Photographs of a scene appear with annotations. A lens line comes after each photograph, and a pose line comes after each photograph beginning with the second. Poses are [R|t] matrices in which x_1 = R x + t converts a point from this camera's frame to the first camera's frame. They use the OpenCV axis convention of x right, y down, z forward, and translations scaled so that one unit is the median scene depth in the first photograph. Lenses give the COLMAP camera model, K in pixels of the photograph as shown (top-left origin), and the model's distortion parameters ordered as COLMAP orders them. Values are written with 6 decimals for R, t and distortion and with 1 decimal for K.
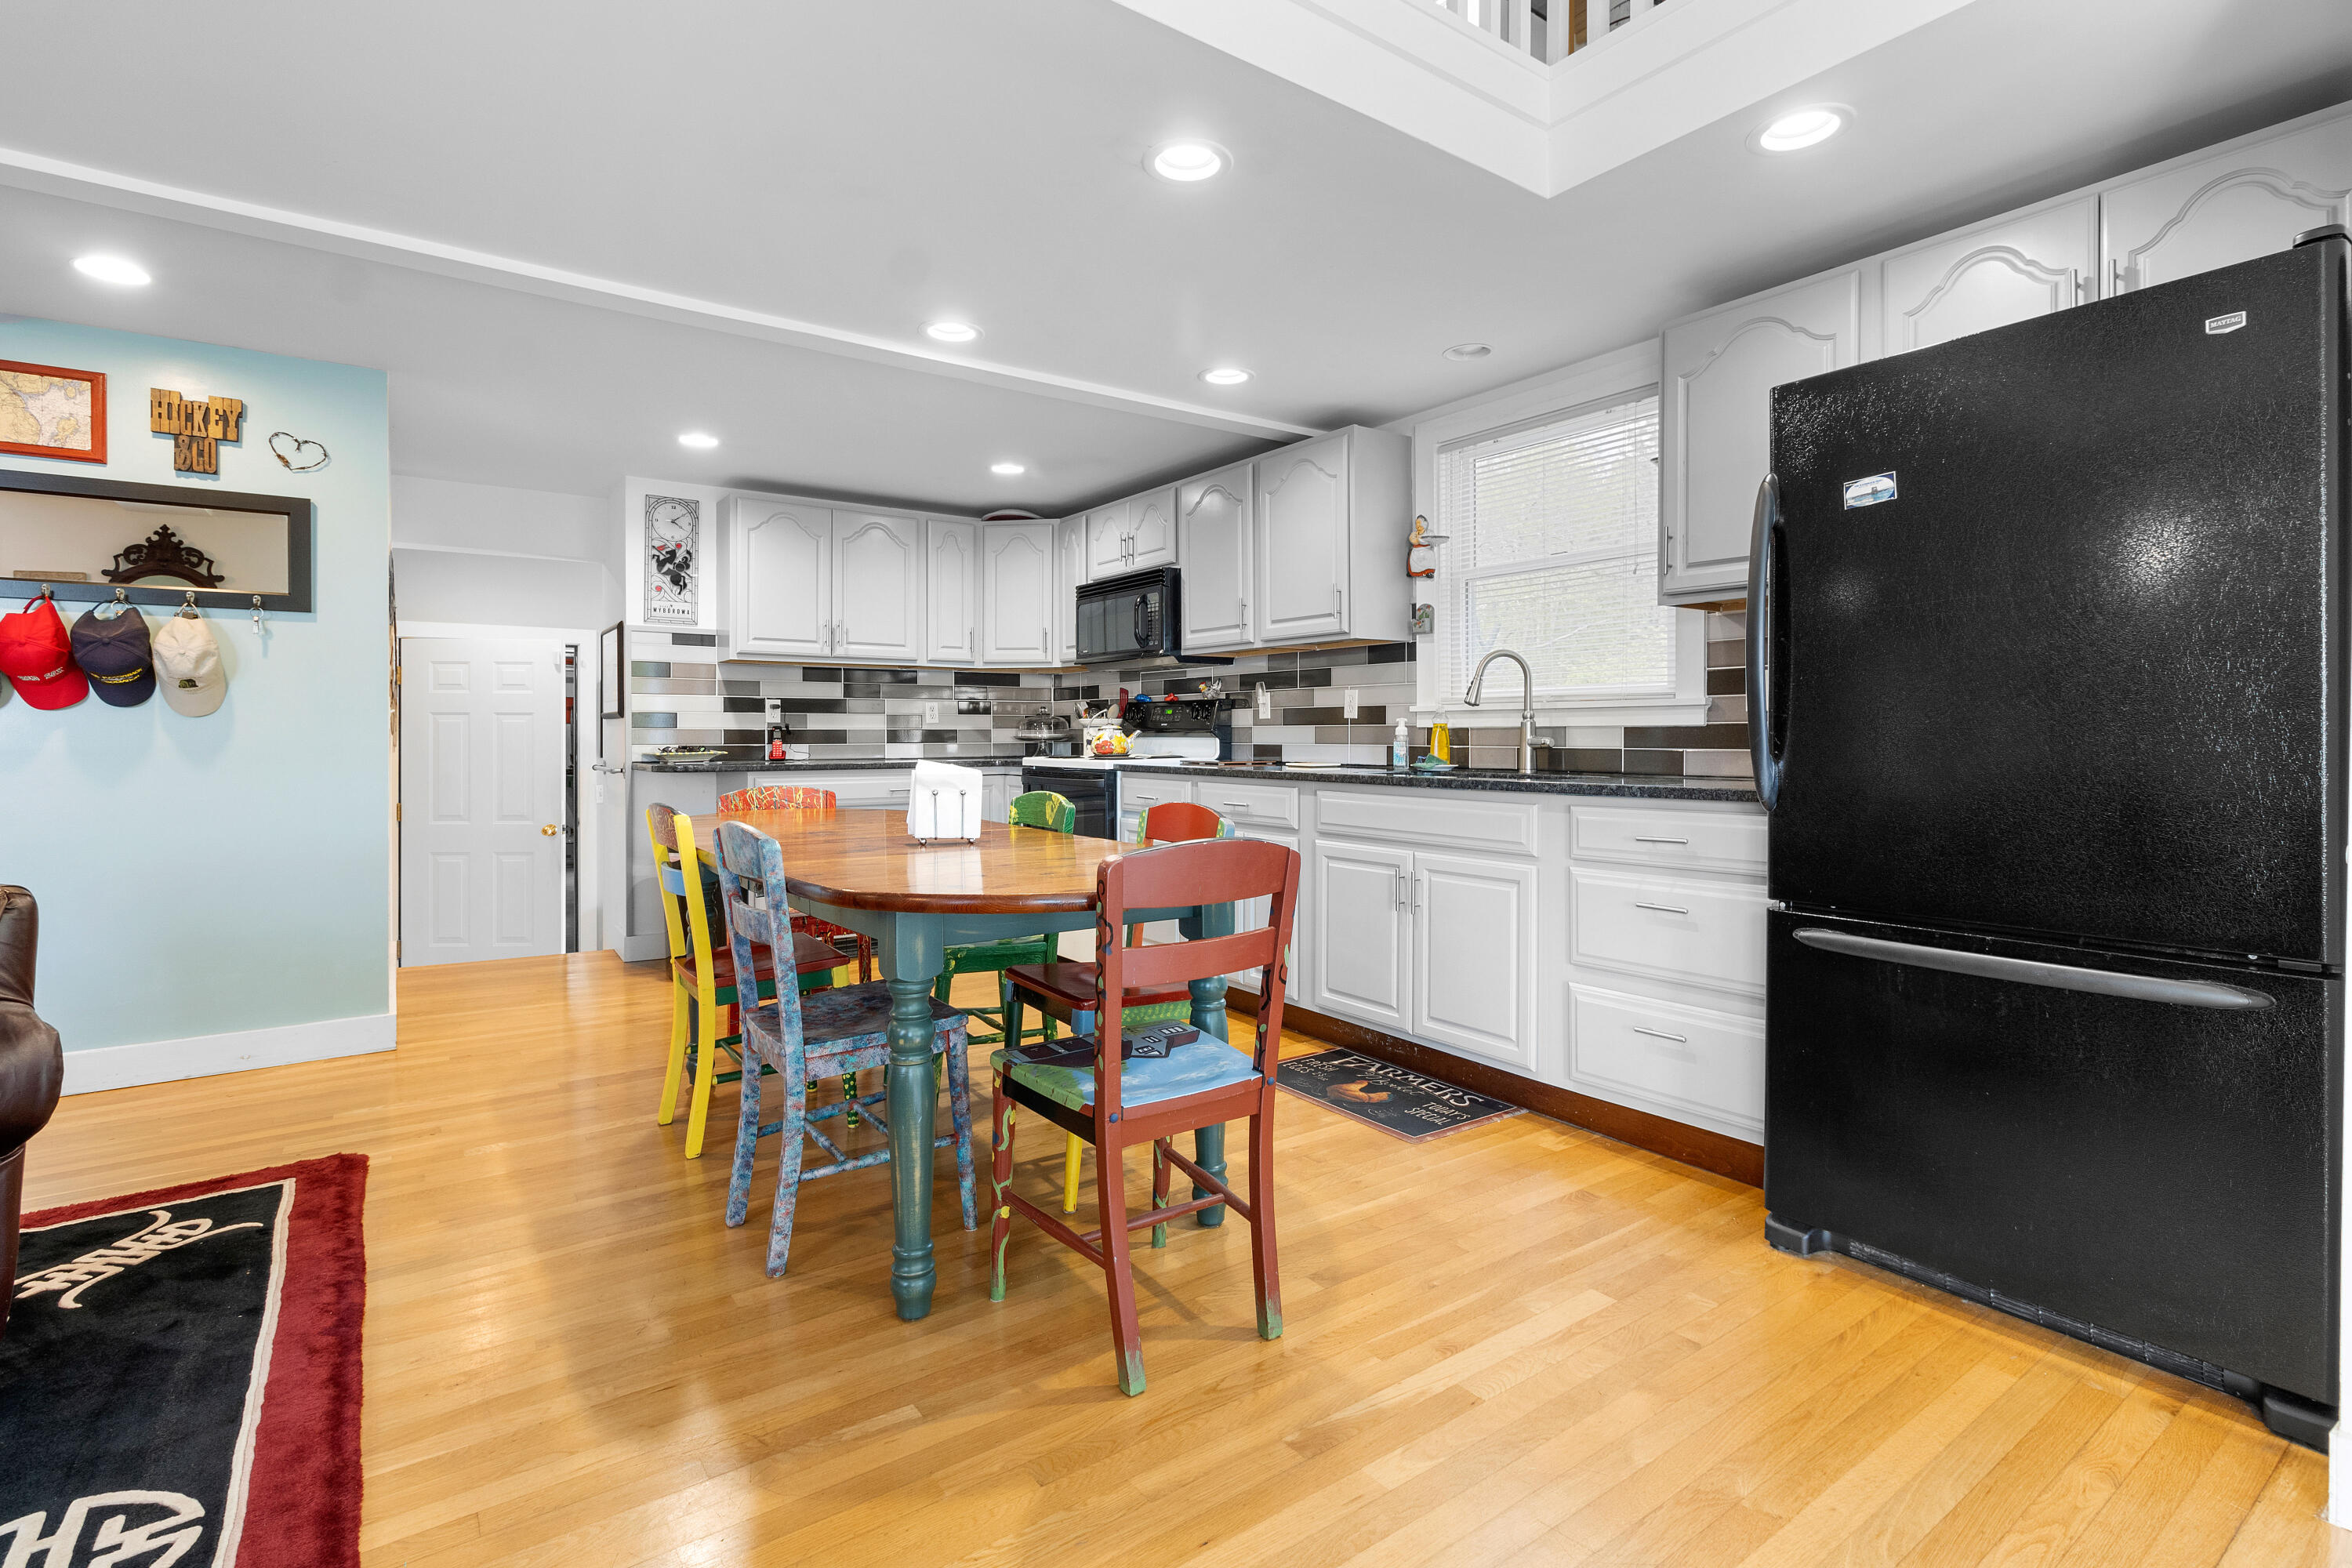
lens RADIAL K [[1108.4, 0, 1174.0], [0, 1108.4, 719.2], [0, 0, 1]] dist [0.000069, -0.000031]
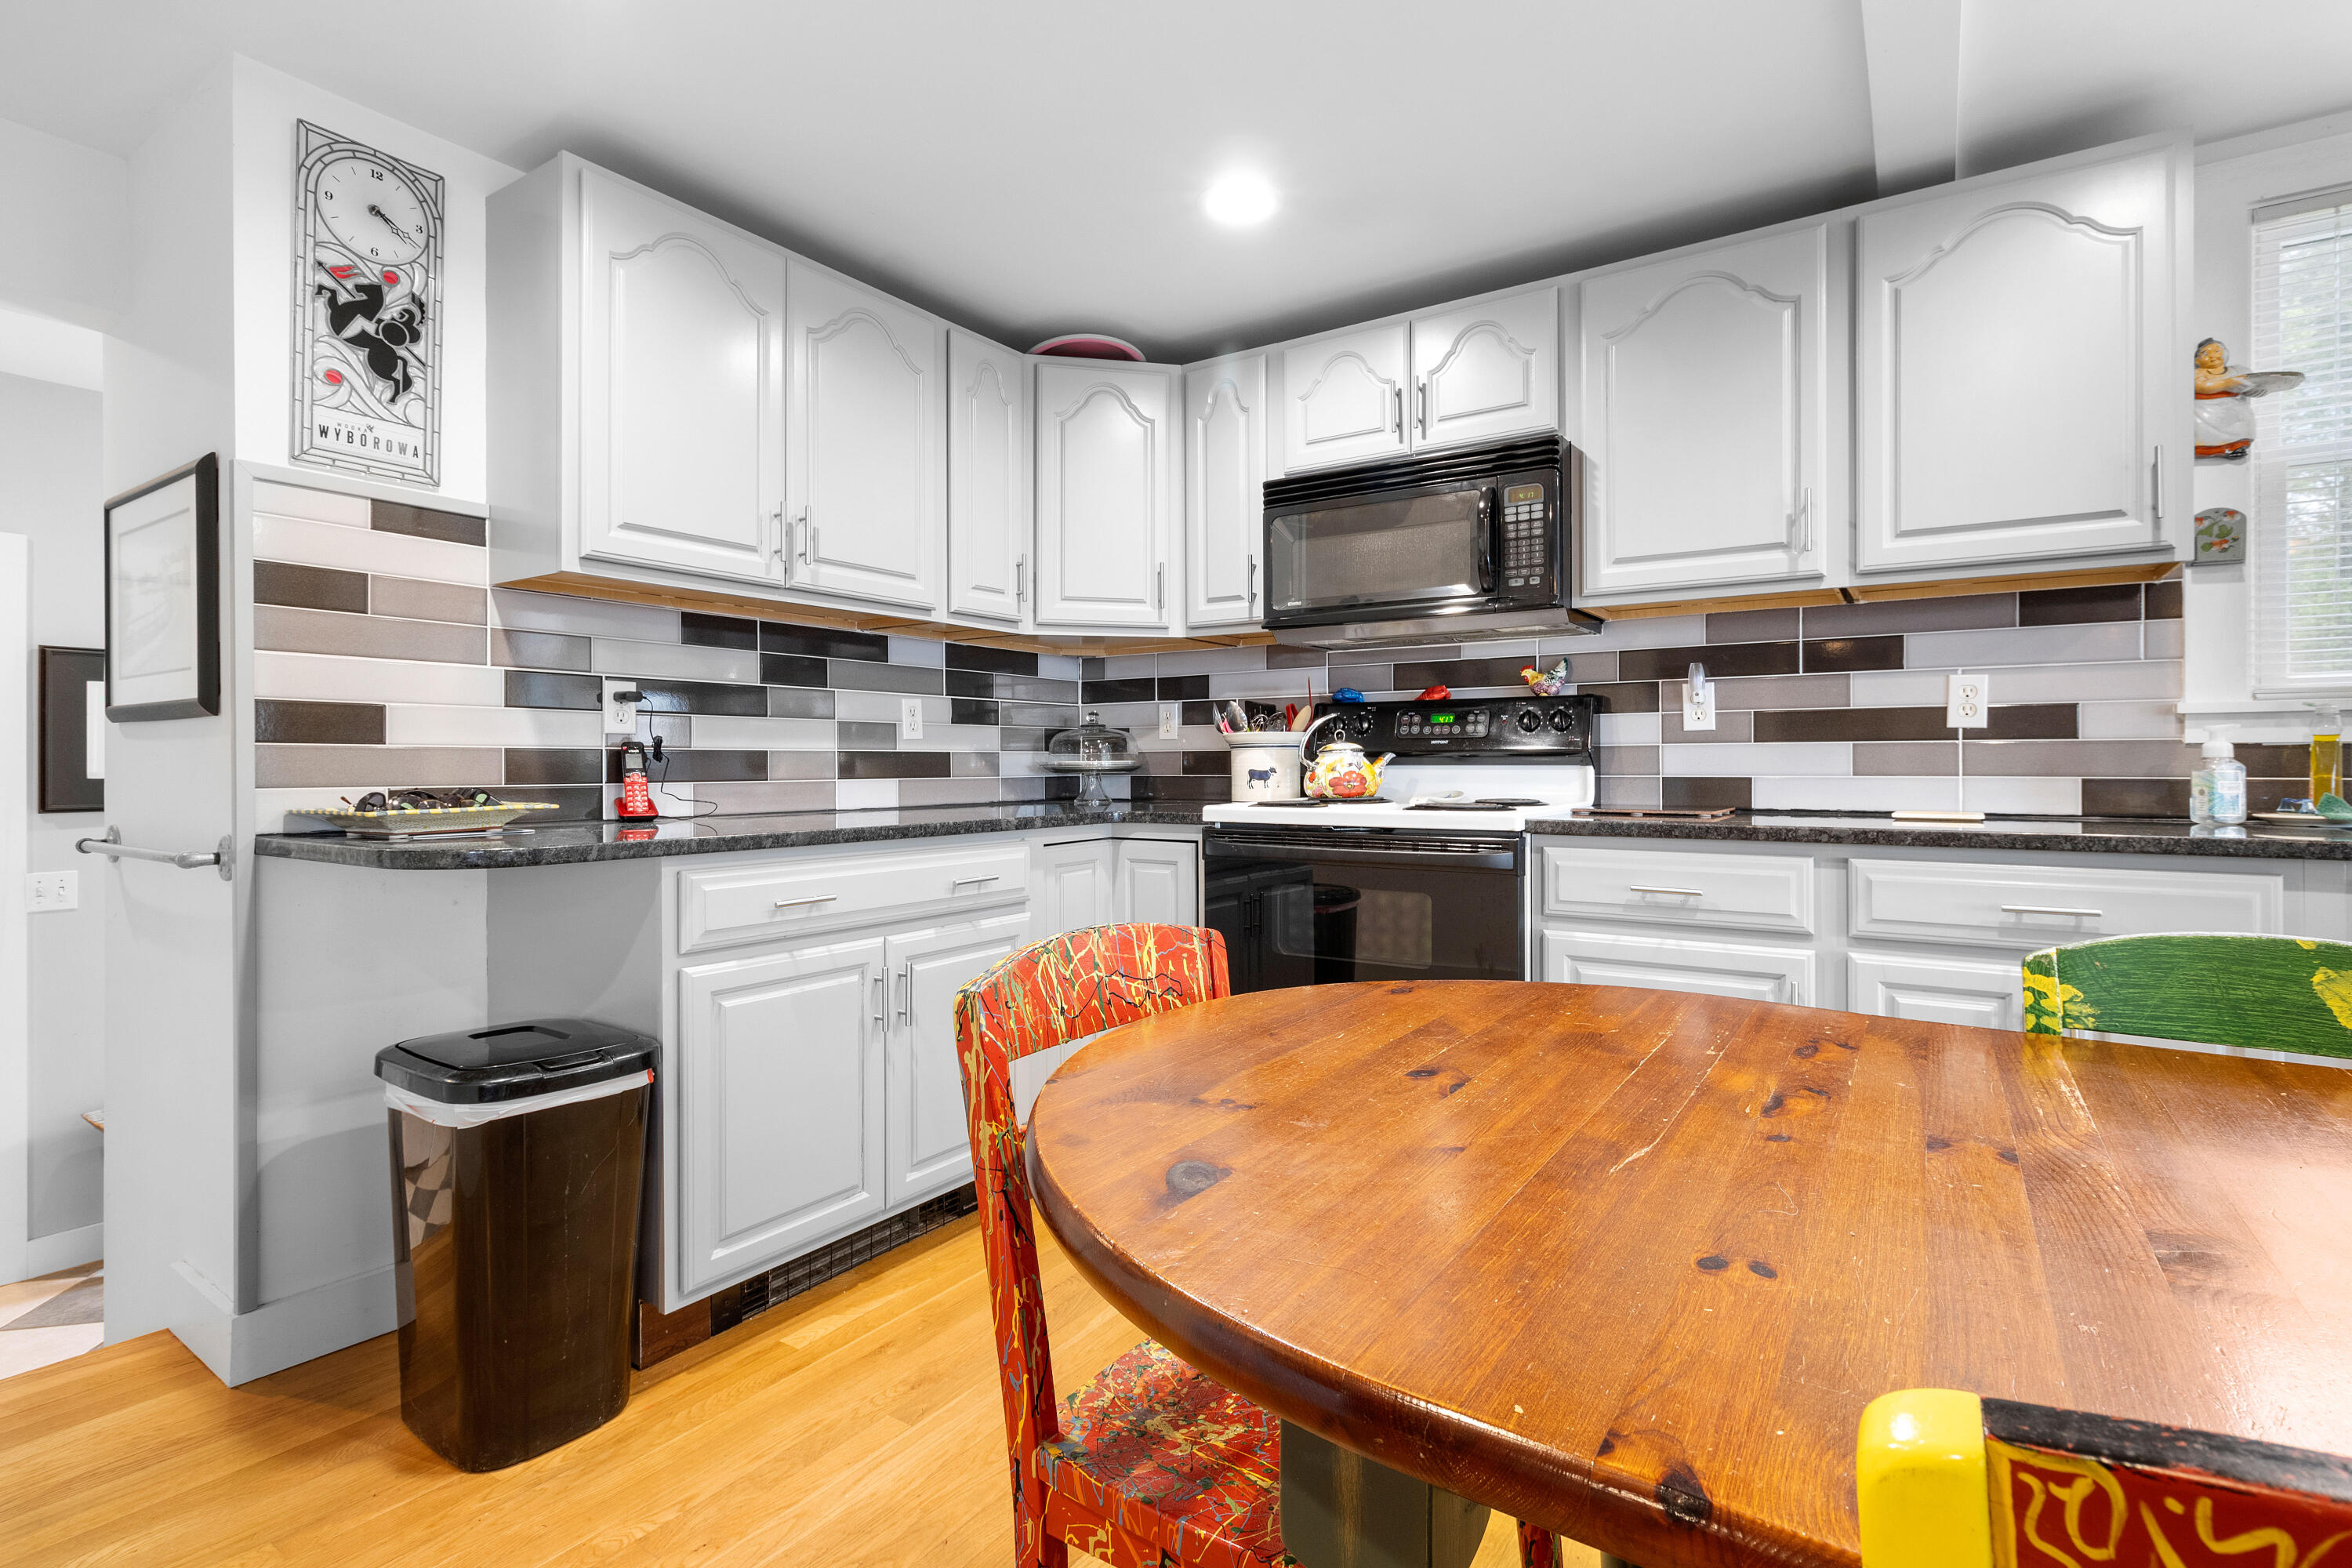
lens RADIAL K [[1118.2, 0, 1180.7], [0, 1118.2, 753.6], [0, 0, 1]] dist [0.000577, -0.000115]
pose [[0.932153, 0.001848, 0.362061, -0.332667], [-0.002859, 0.999993, 0.002255, 0.009765], [-0.362054, -0.003137, 0.932152, 0.535773]]
